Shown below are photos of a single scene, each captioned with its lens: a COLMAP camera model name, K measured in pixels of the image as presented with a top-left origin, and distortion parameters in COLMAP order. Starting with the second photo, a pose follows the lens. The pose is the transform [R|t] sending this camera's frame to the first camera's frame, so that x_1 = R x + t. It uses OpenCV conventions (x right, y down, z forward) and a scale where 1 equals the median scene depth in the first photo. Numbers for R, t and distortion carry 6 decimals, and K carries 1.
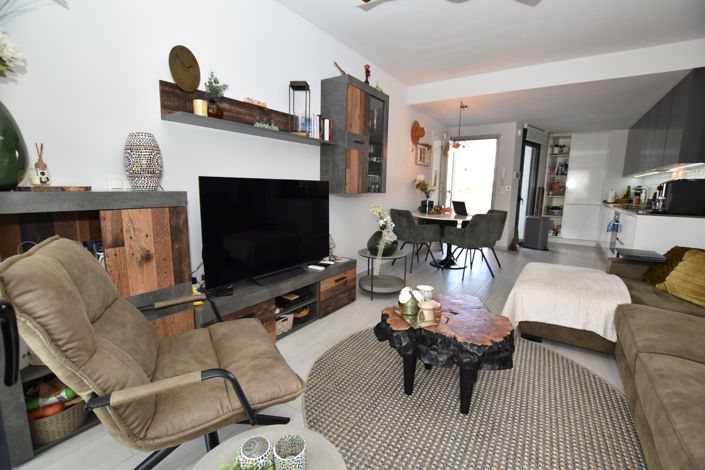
lens RADIAL K [[312.3, 0, 351.7], [0, 312.3, 233.5], [0, 0, 1]] dist [-0.031363, 0.005177]
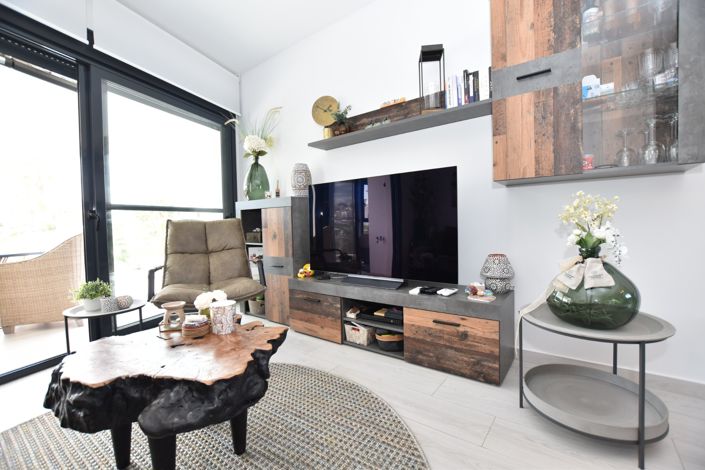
lens RADIAL K [[312.3, 0, 354.3], [0, 312.3, 235.2], [0, 0, 1]] dist [-0.031363, 0.005177]
pose [[-0.053902, 0.019670, -0.998352, 0.533864], [-0.127632, 0.991469, 0.026426, -0.015042], [0.990356, 0.128846, -0.050932, 0.772799]]
